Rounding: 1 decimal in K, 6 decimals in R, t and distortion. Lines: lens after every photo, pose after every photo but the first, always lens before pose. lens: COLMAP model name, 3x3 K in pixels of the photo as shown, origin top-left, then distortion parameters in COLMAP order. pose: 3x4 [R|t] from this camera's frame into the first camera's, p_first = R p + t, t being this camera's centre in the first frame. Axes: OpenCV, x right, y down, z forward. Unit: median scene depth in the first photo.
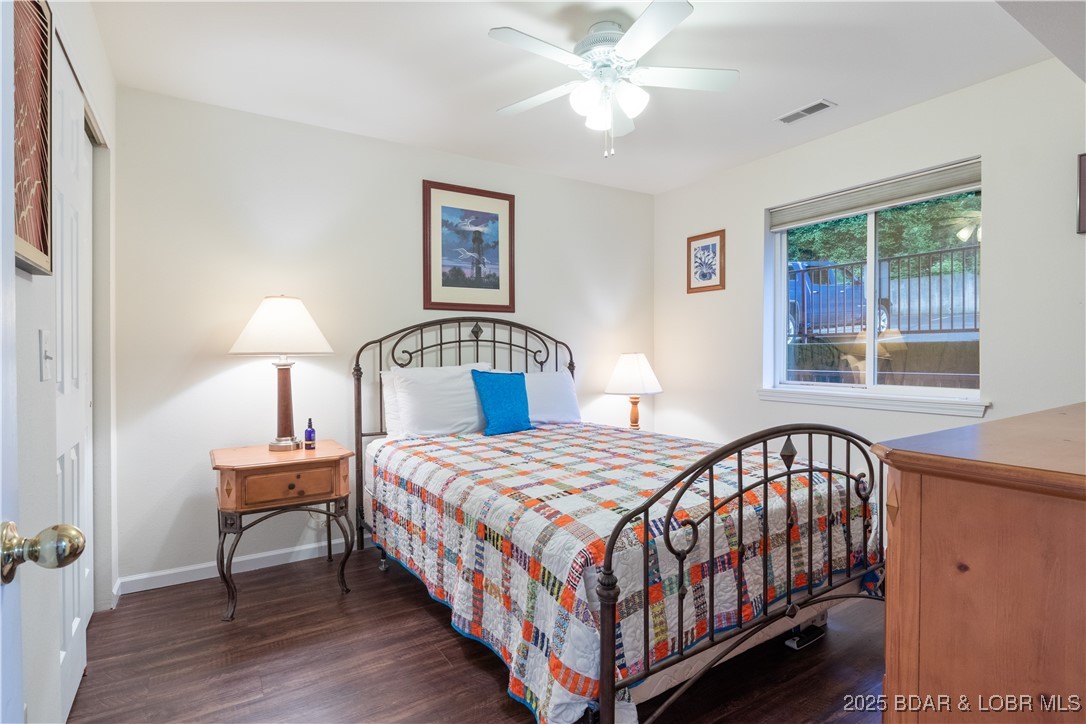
lens RADIAL K [[546.2, 0, 546.5], [0, 546.2, 358.3], [0, 0, 1]] dist [-0.005975, -0.000335]
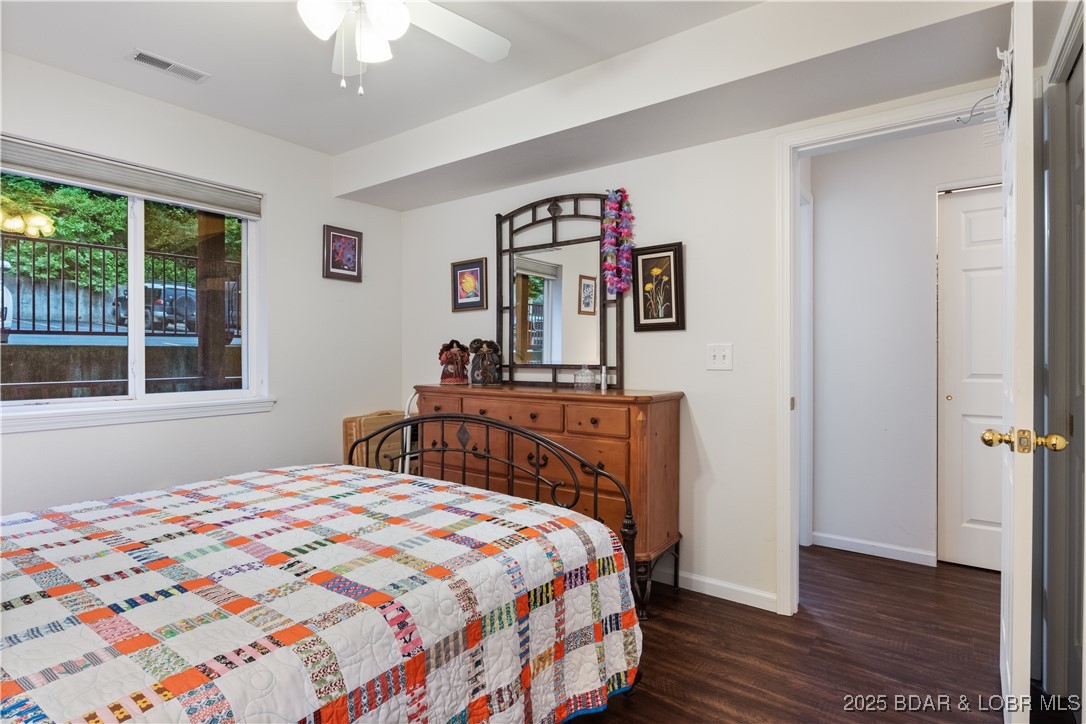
lens RADIAL K [[546.2, 0, 546.2], [0, 546.2, 359.7], [0, 0, 1]] dist [-0.005975, -0.000335]
pose [[-0.348284, -0.005446, 0.937373, -0.749779], [0.012500, 0.999867, 0.010454, -0.012821], [-0.937306, 0.015358, -0.348170, 1.142147]]
